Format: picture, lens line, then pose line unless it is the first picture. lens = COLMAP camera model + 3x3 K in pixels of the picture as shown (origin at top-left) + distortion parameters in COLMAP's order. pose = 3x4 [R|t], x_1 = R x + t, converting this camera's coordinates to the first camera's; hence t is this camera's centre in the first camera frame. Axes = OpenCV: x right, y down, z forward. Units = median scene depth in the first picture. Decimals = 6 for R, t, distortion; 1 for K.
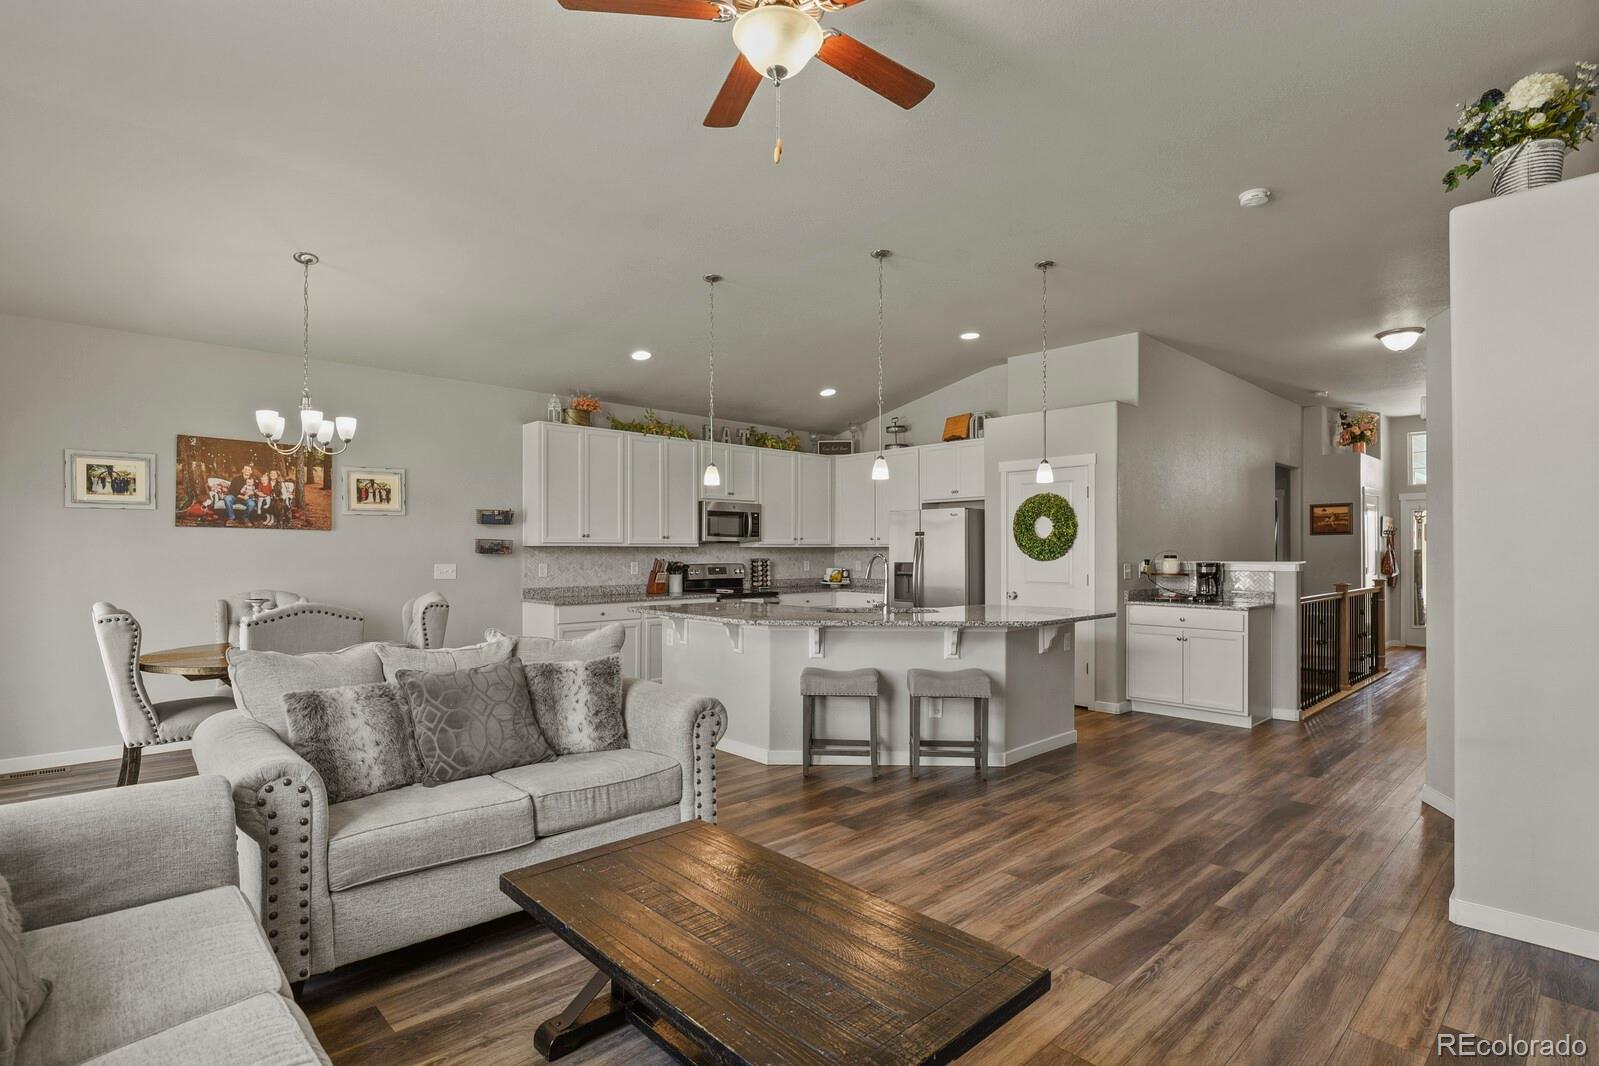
lens RADIAL K [[782.1, 0, 801.2], [0, 782.1, 544.2], [0, 0, 1]] dist [-0.000023, -0.005472]
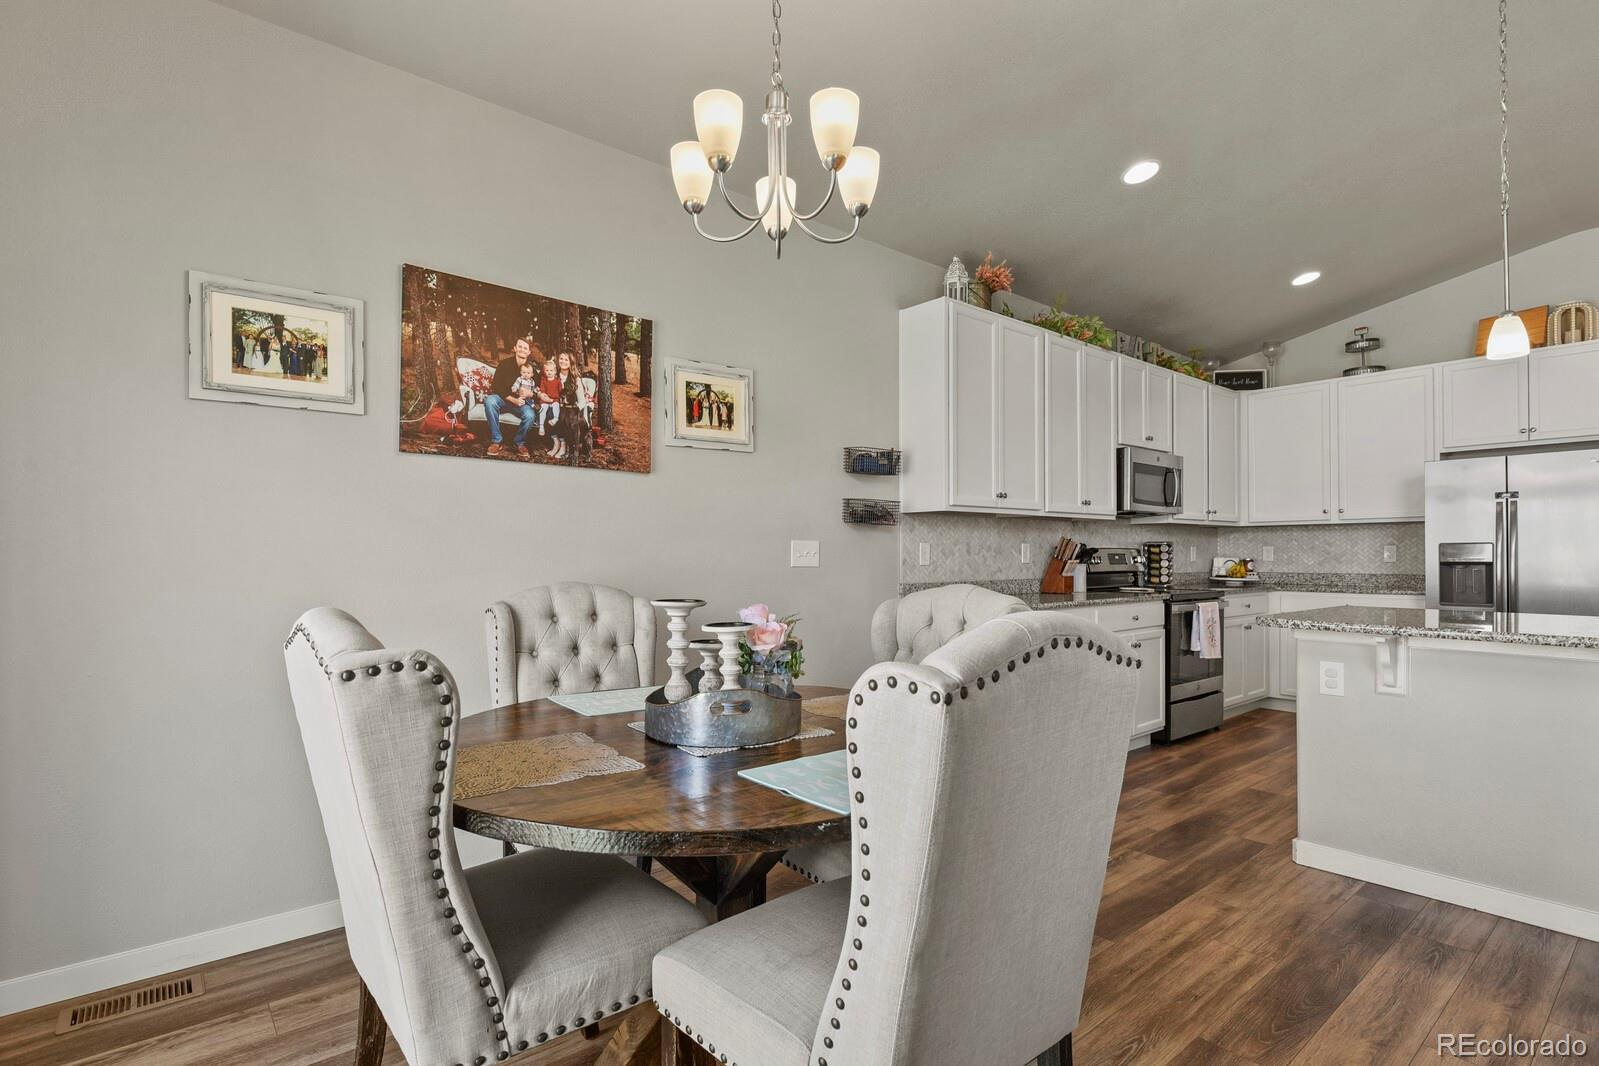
lens RADIAL K [[782.1, 0, 802.7], [0, 782.1, 542.5], [0, 0, 1]] dist [-0.000023, -0.005472]
pose [[0.998482, -0.004472, -0.054891, -0.489137], [0.004025, 0.999958, -0.008263, 0.036147], [0.054926, 0.008030, 0.998458, 0.491800]]
